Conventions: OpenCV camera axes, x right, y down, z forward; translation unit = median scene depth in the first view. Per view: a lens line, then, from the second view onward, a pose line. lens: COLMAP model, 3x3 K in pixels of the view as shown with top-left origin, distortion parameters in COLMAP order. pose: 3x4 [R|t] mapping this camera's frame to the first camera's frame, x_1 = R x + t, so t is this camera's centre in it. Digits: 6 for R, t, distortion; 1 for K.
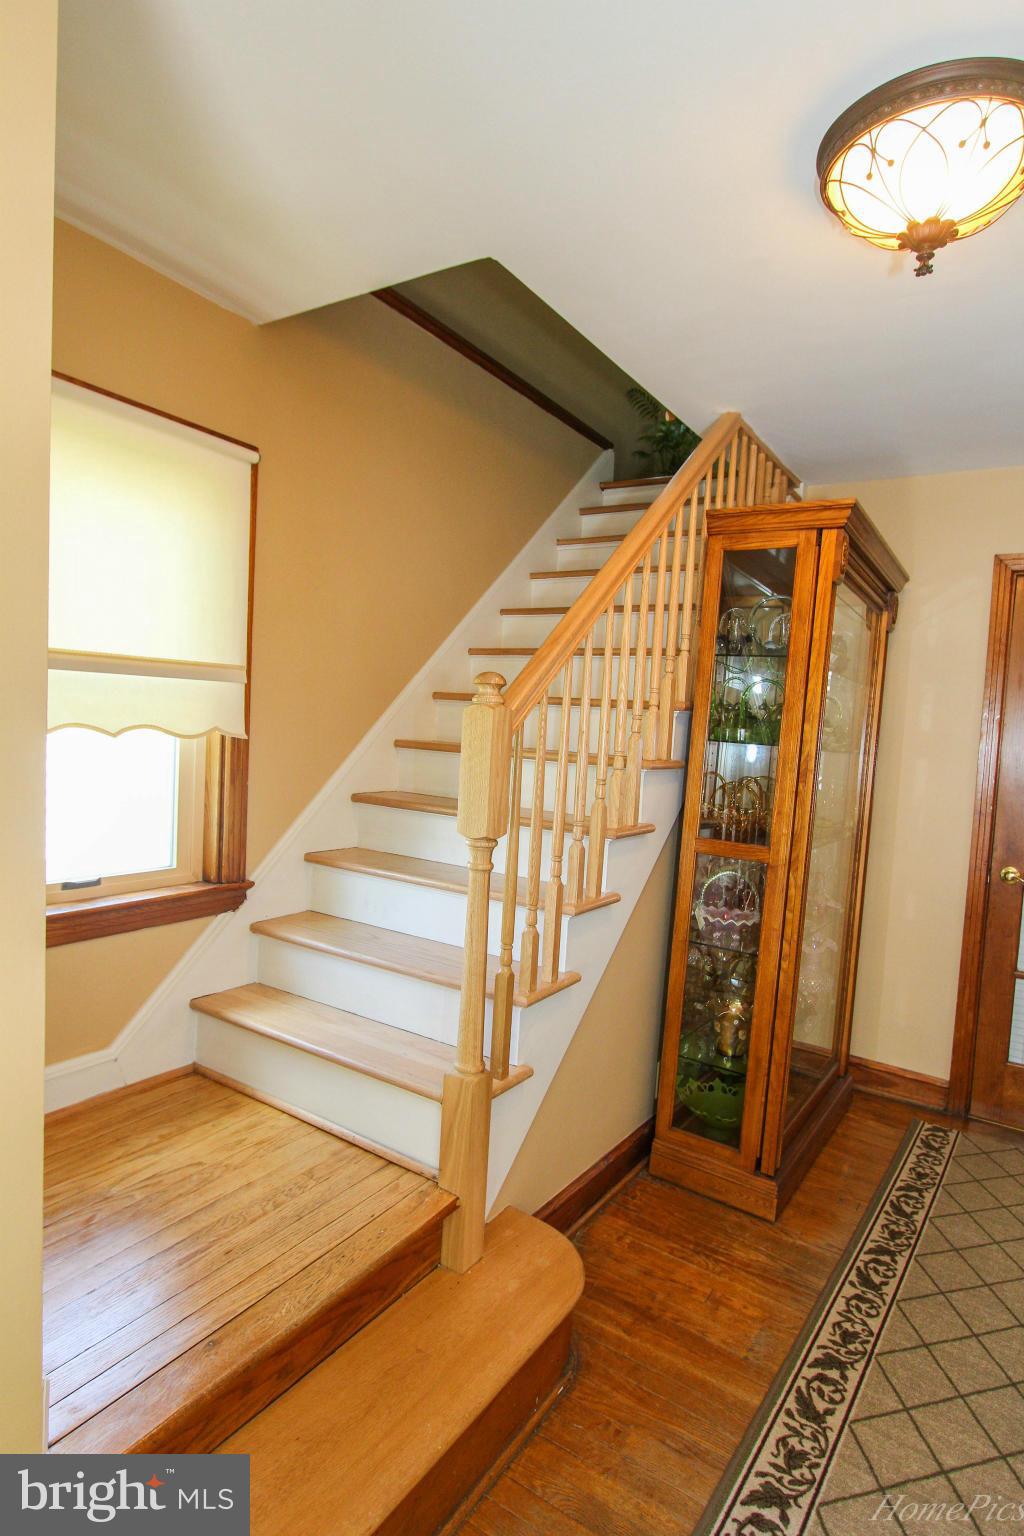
lens RADIAL K [[827.3, 0, 508.9], [0, 827.3, 770.7], [0, 0, 1]] dist [-0.025147, 0.013720]
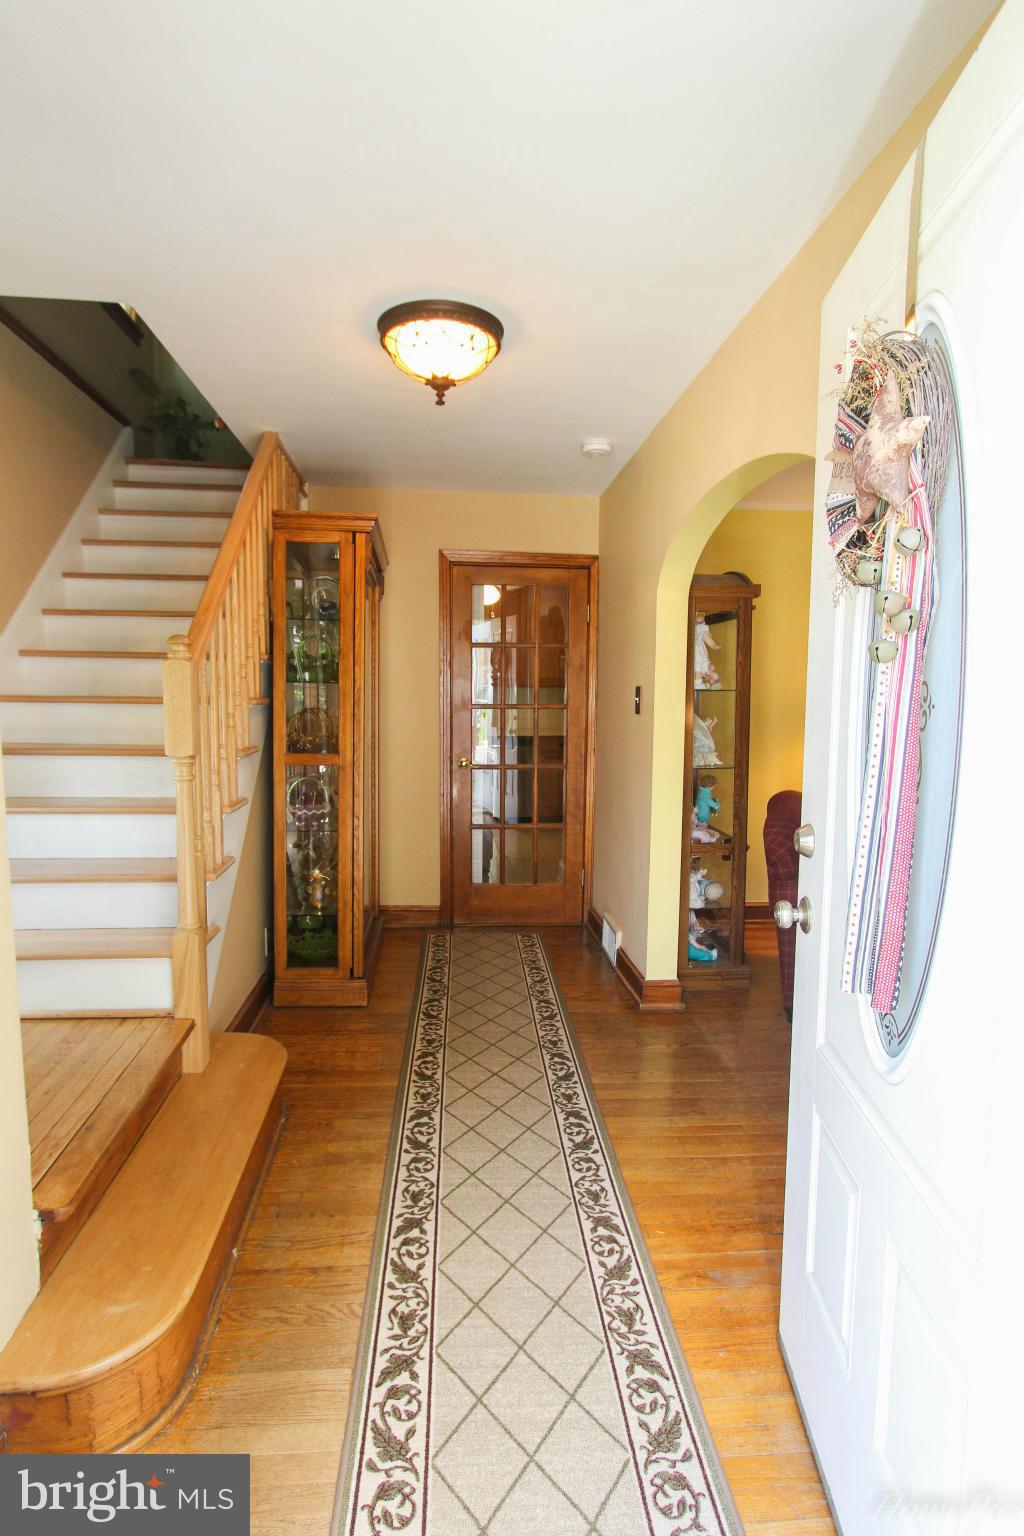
lens RADIAL K [[827.3, 0, 508.9], [0, 827.3, 770.7], [0, 0, 1]] dist [-0.025147, 0.013720]
pose [[0.768085, -0.109557, 0.630906, -0.370244], [0.071511, 0.993768, 0.085508, 0.019493], [-0.636342, -0.020561, 0.771133, -0.299232]]
